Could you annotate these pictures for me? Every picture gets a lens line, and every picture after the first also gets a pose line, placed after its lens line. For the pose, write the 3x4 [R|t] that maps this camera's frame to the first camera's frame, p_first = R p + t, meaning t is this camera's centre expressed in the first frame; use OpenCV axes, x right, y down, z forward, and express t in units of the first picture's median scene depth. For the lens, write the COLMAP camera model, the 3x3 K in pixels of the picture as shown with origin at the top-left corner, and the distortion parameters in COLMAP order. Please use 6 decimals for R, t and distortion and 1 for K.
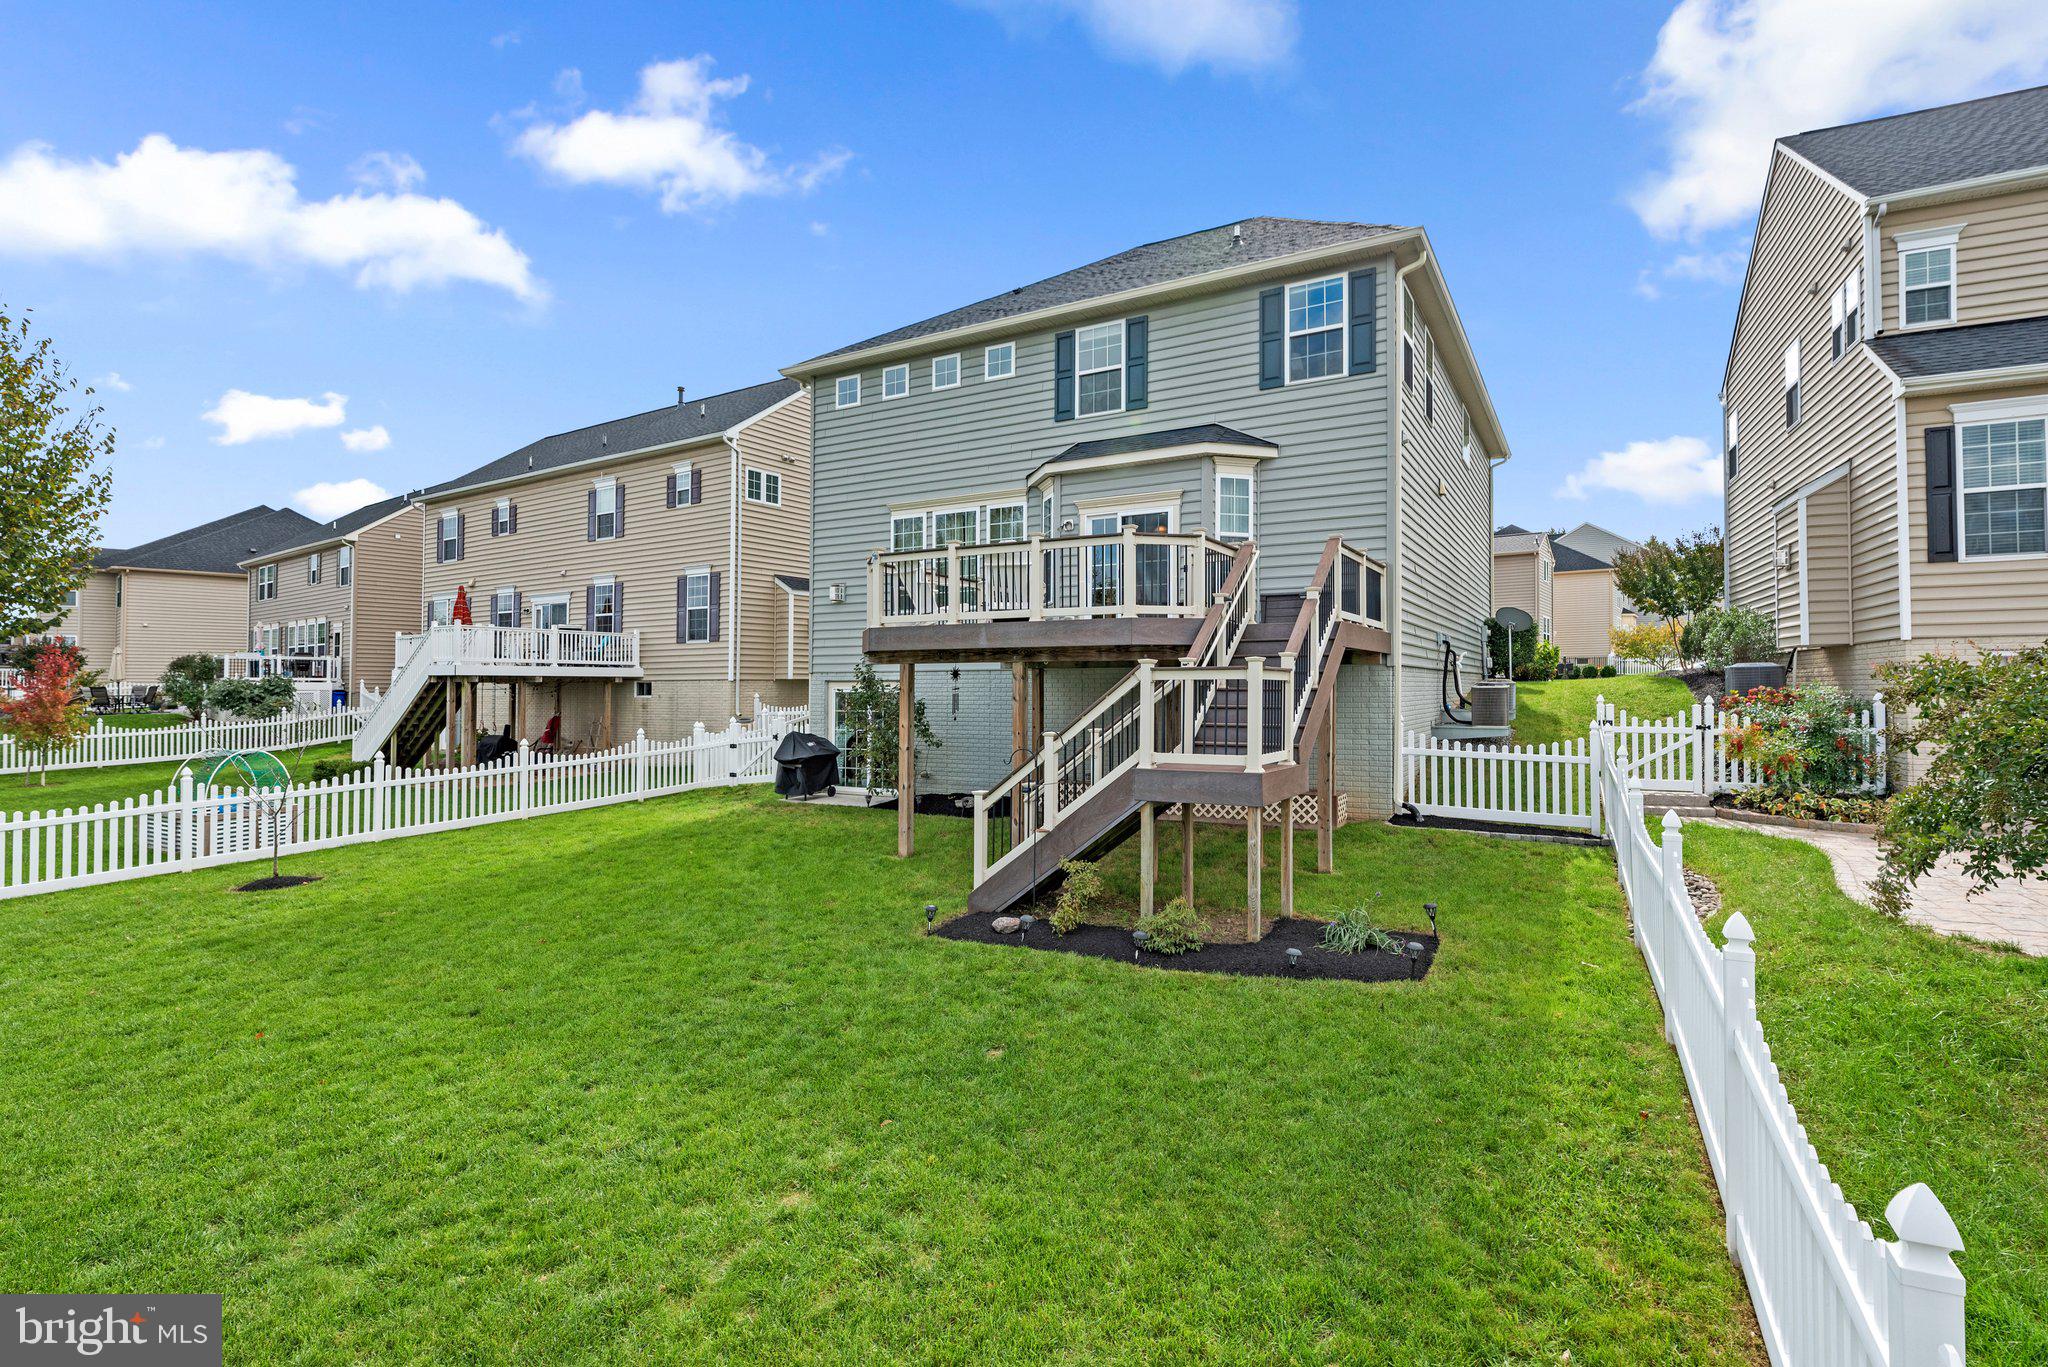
lens RADIAL K [[950.3, 0, 1031.2], [0, 950.3, 652.1], [0, 0, 1]] dist [0.002091, 0.000219]
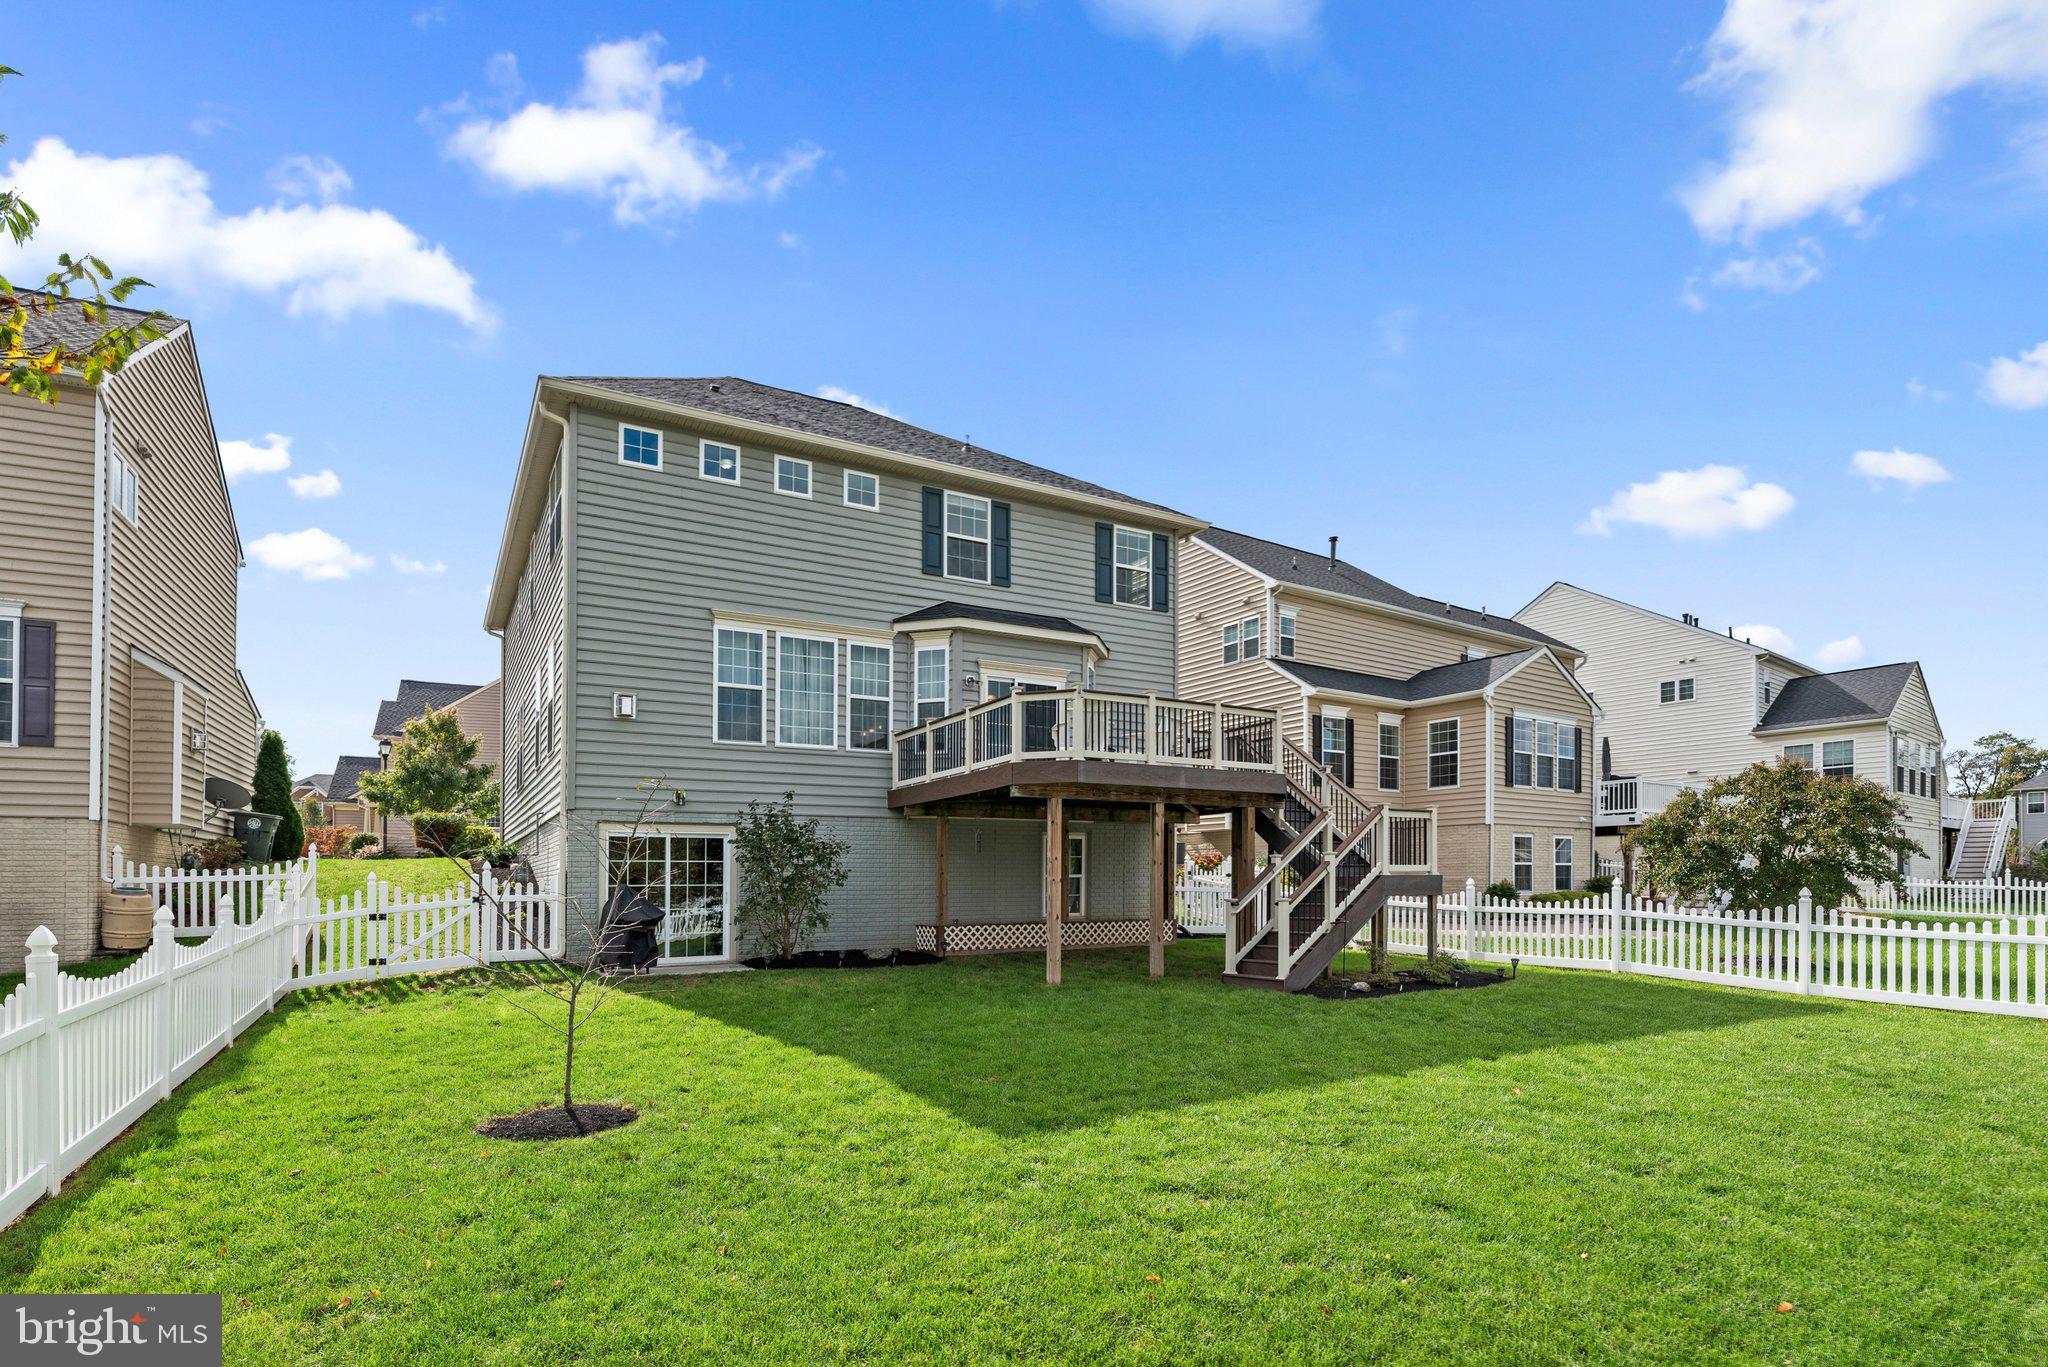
lens RADIAL K [[980.1, 0, 1007.0], [0, 980.1, 858.7], [0, 0, 1]] dist [-0.000372, 0.000238]
pose [[0.534510, 0.023279, 0.844841, -0.836113], [-0.026570, 0.999589, -0.010732, 0.072103], [-0.844744, -0.016711, 0.534909, 0.382458]]
